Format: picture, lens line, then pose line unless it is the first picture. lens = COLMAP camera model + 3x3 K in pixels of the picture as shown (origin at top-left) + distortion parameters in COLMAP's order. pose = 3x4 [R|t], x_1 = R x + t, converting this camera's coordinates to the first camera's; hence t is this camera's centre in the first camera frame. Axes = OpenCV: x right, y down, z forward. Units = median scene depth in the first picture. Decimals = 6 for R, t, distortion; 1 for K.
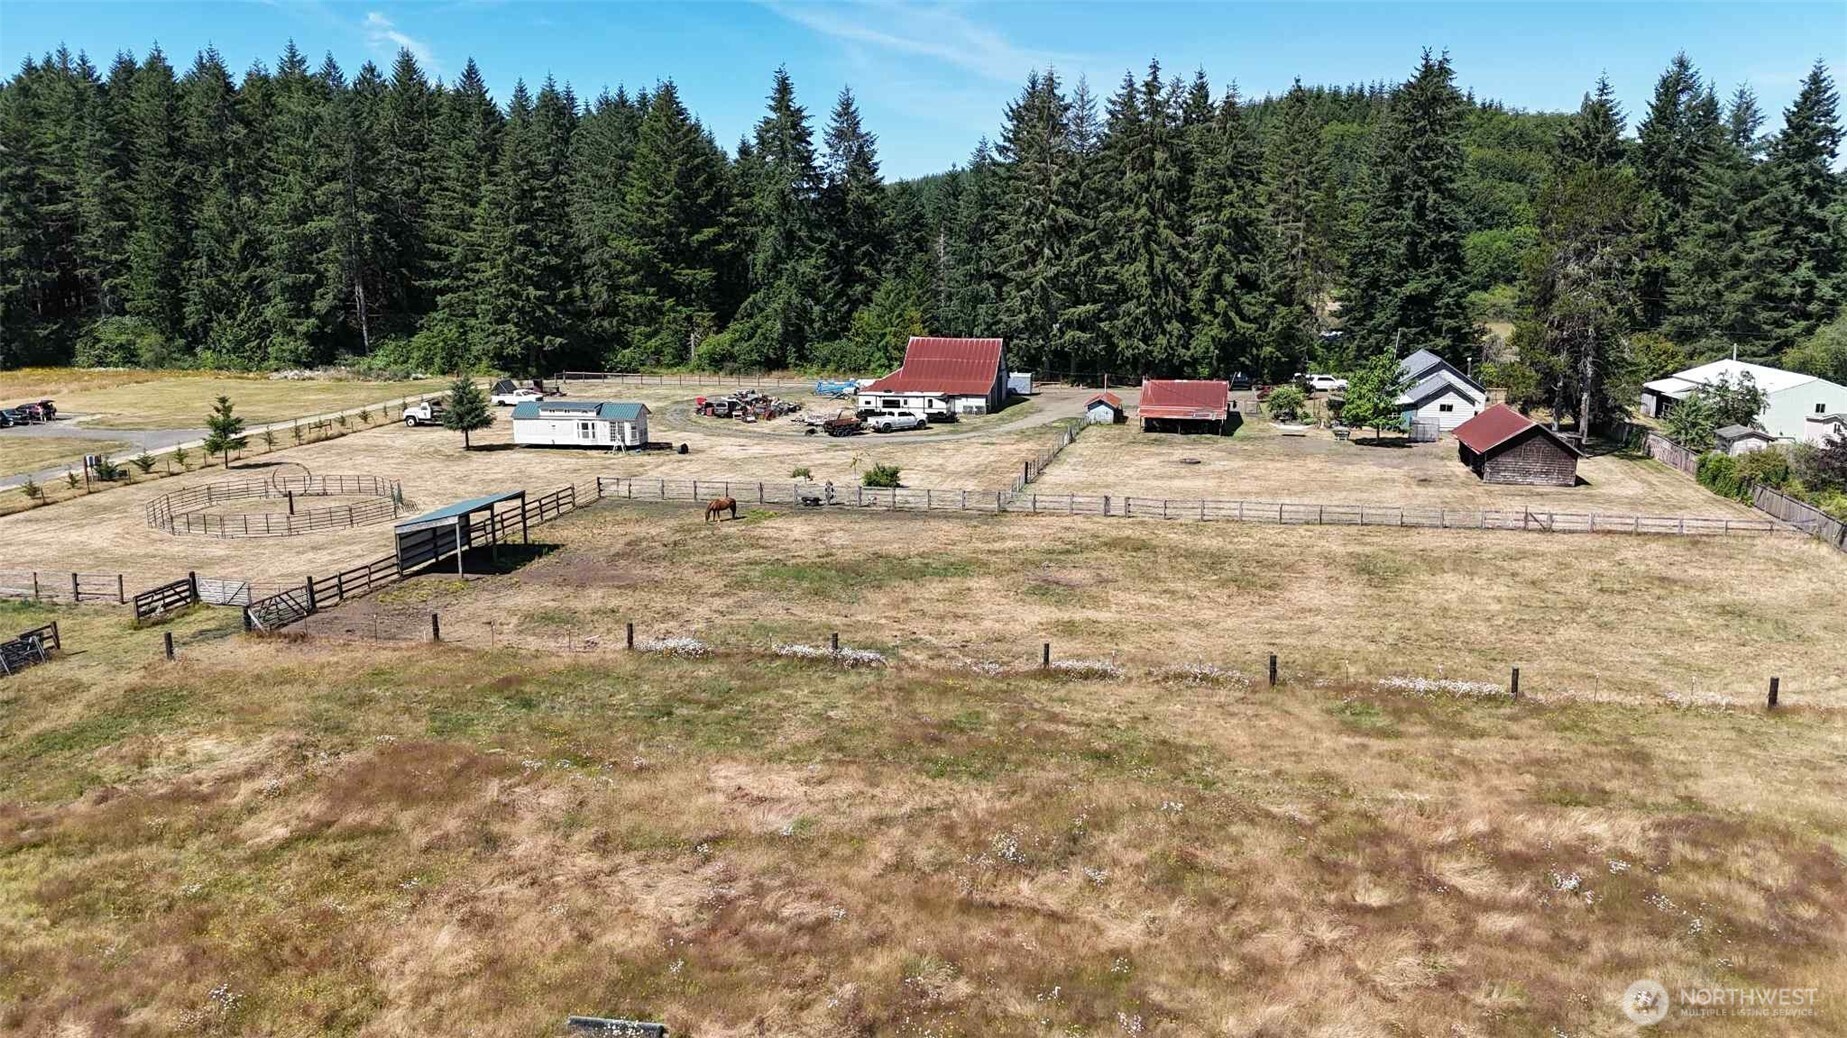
lens RADIAL K [[1370.5, 0, 921.2], [0, 1370.5, 526.7], [0, 0, 1]] dist [0.083741, -0.085695]
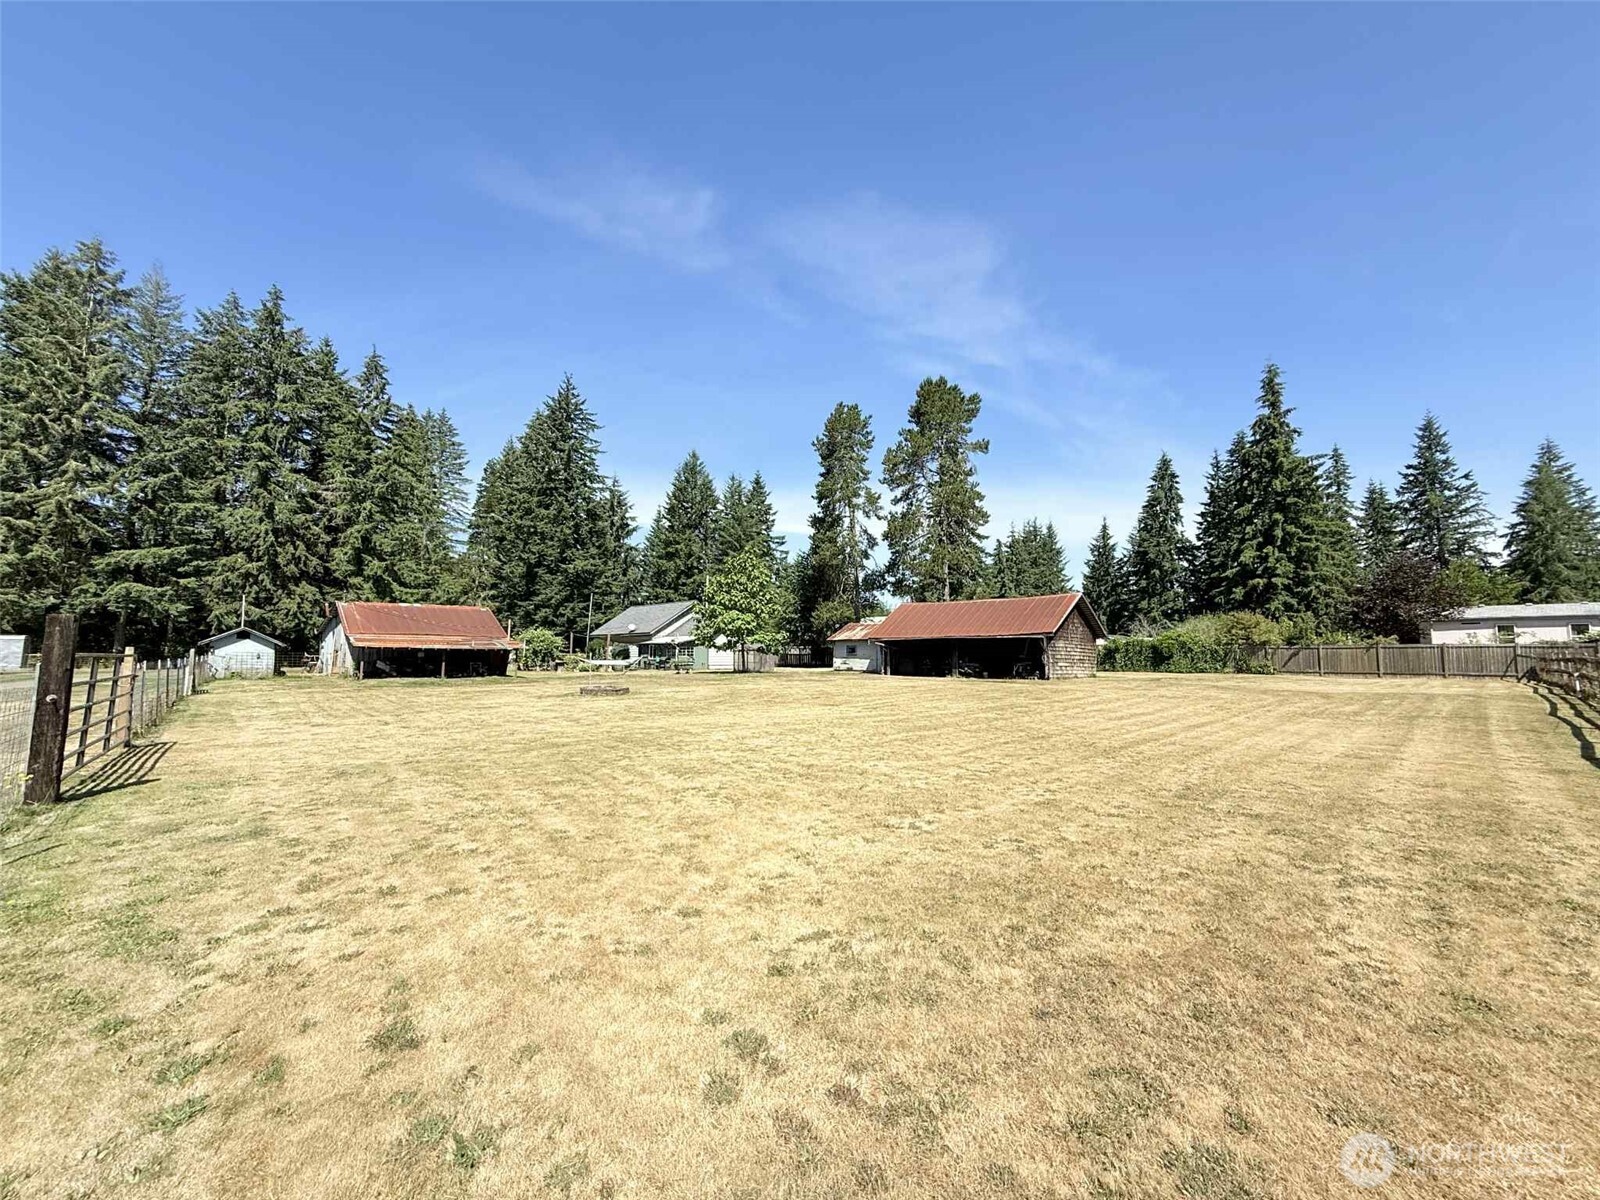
lens RADIAL K [[642.3, 0, 802.8], [0, 642.3, 599.7], [0, 0, 1]] dist [-0.003315, 0.000736]
pose [[0.567374, 0.071367, 0.820362, 0.041432], [0.168275, 0.965166, -0.200345, -0.015727], [-0.806084, 0.251717, 0.535601, 0.560890]]
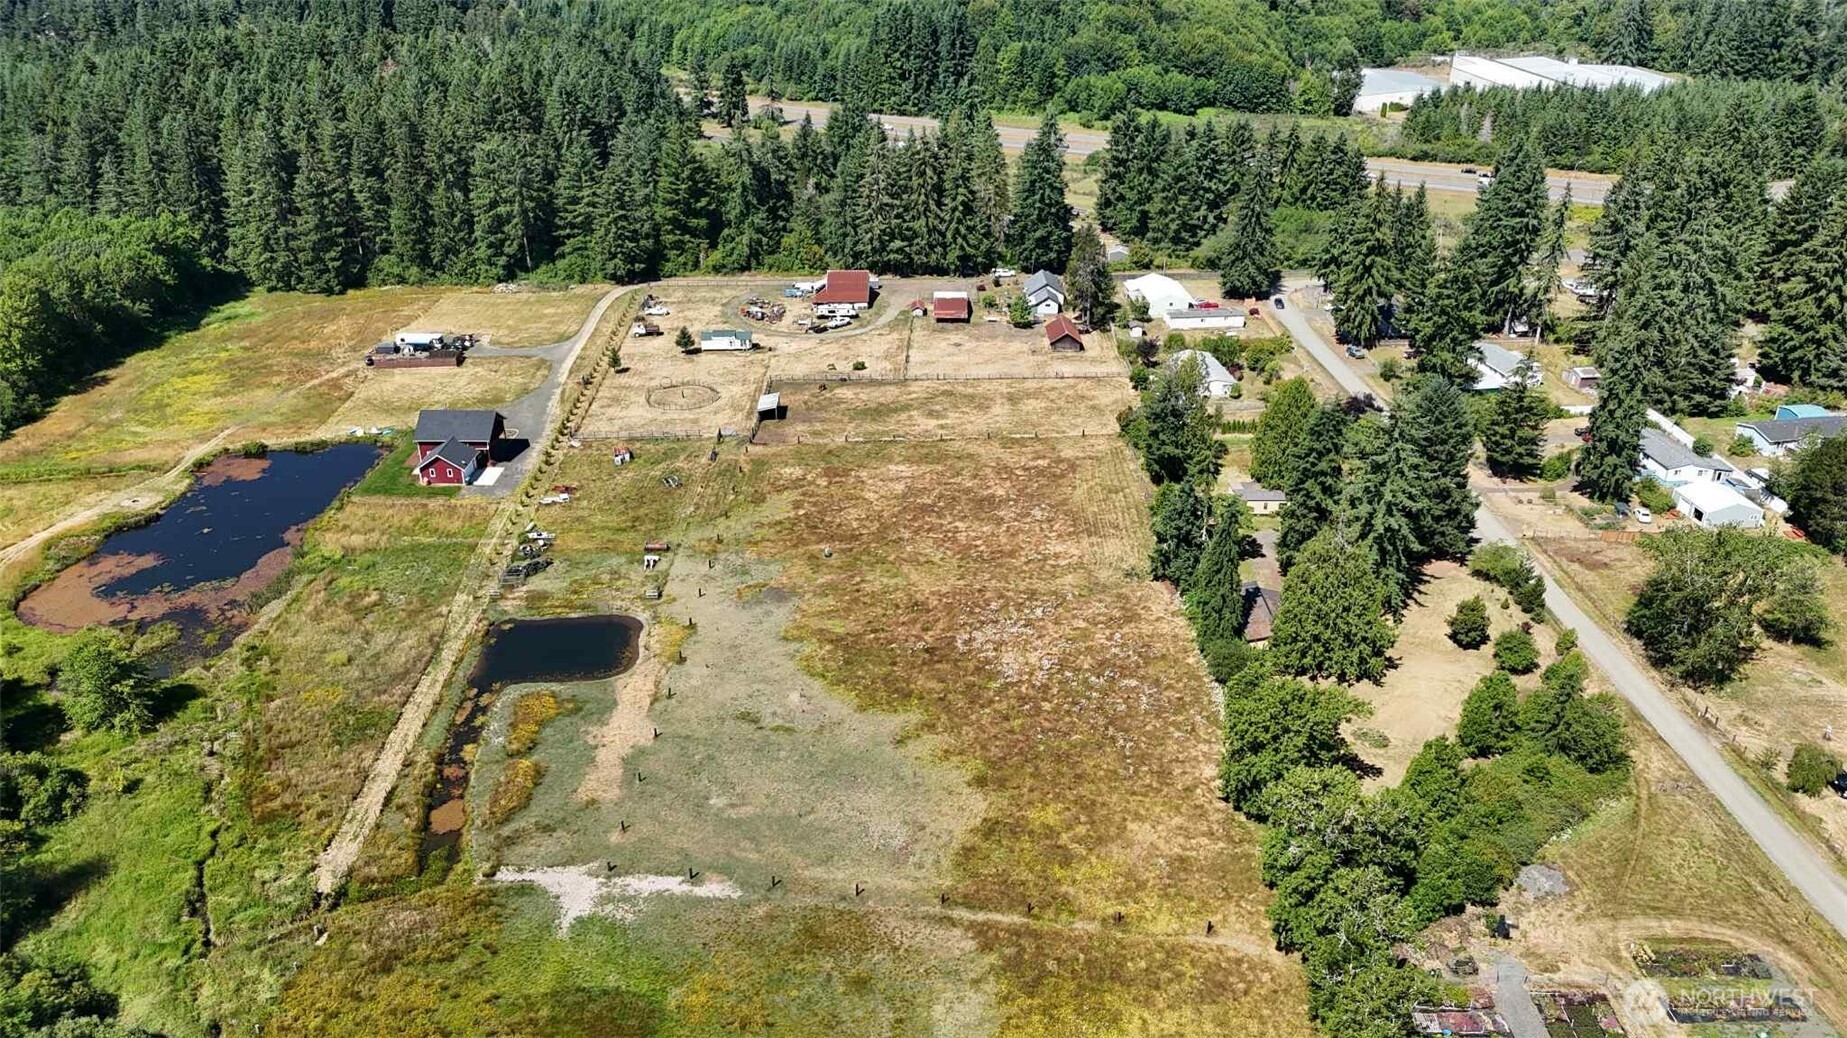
lens RADIAL K [[1370.5, 0, 923.9], [0, 1370.5, 537.6], [0, 0, 1]] dist [0.083741, -0.085695]
pose [[0.976900, -0.098312, 0.189737, -0.295725], [0.048768, 0.967024, 0.249972, -0.247379], [-0.208056, -0.234945, 0.949481, -1.164540]]
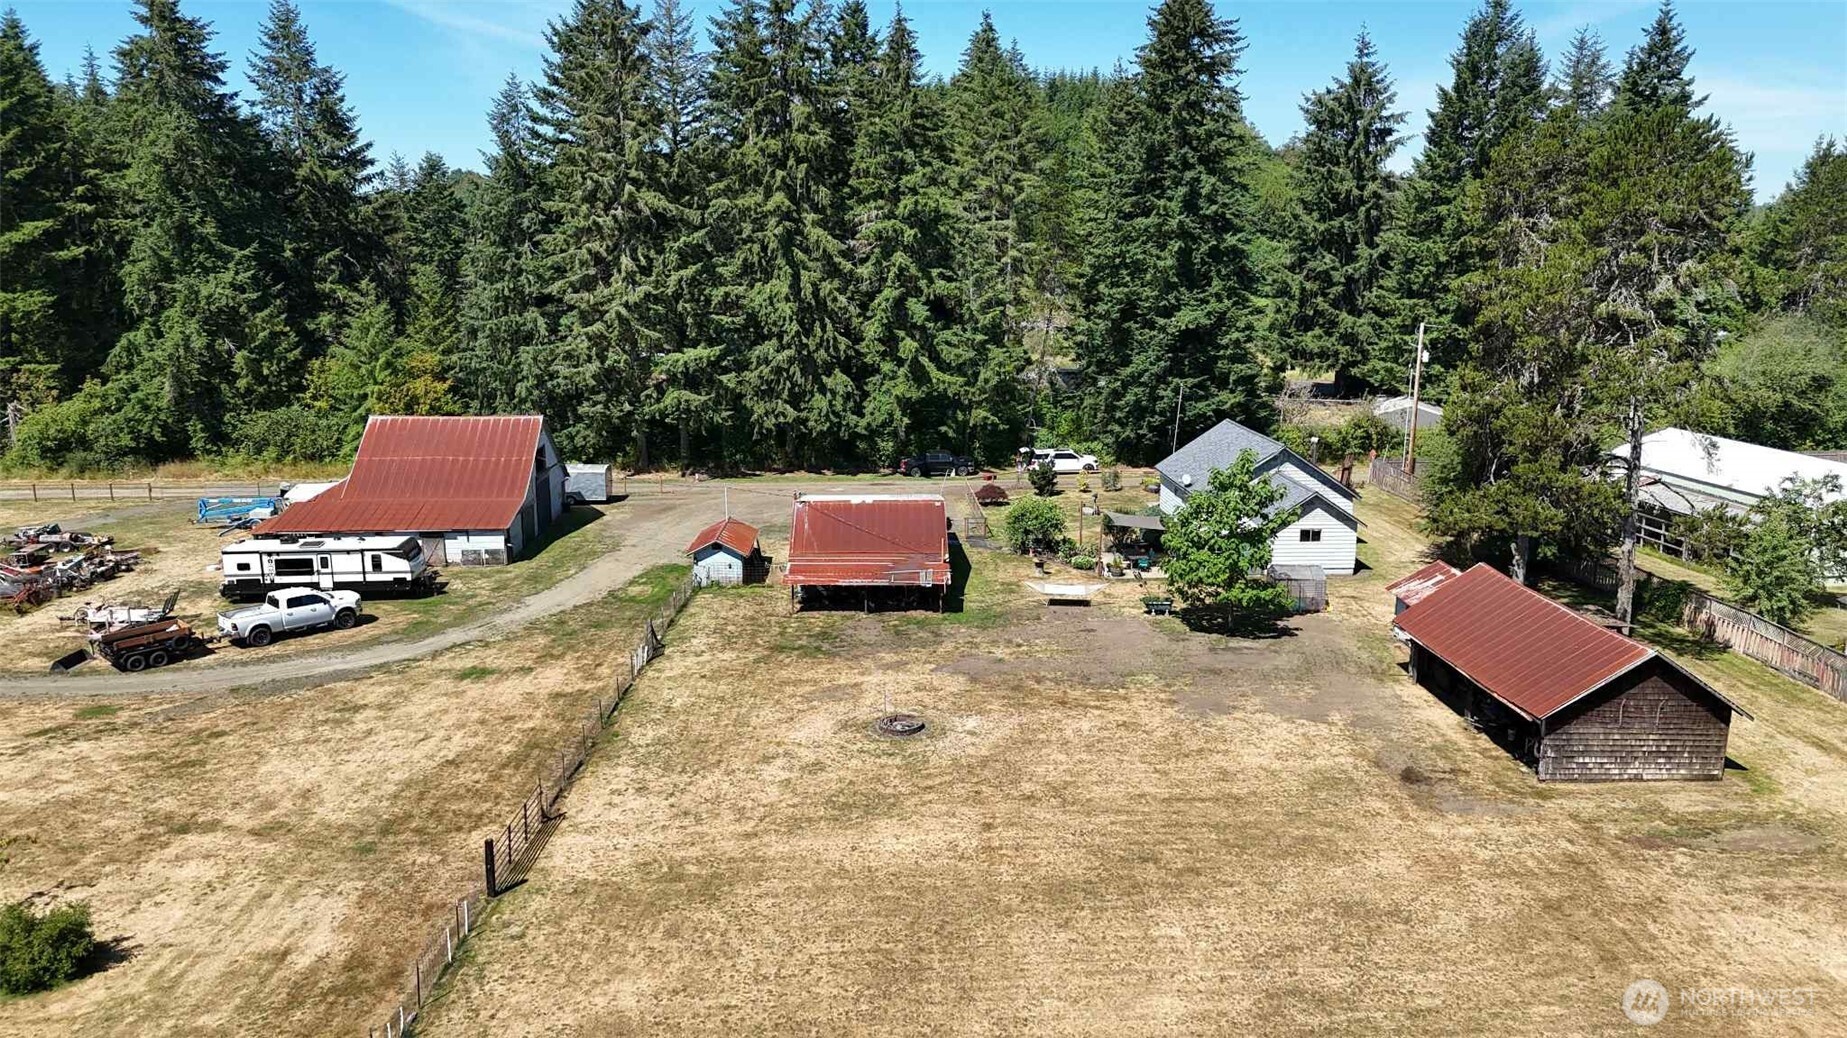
lens RADIAL K [[1370.5, 0, 931.2], [0, 1370.5, 523.2], [0, 0, 1]] dist [0.083741, -0.085695]
pose [[0.967117, -0.051818, 0.248997, 0.063334], [0.052973, 0.998594, 0.002065, -0.077403], [-0.248754, 0.011193, 0.968502, 0.370445]]
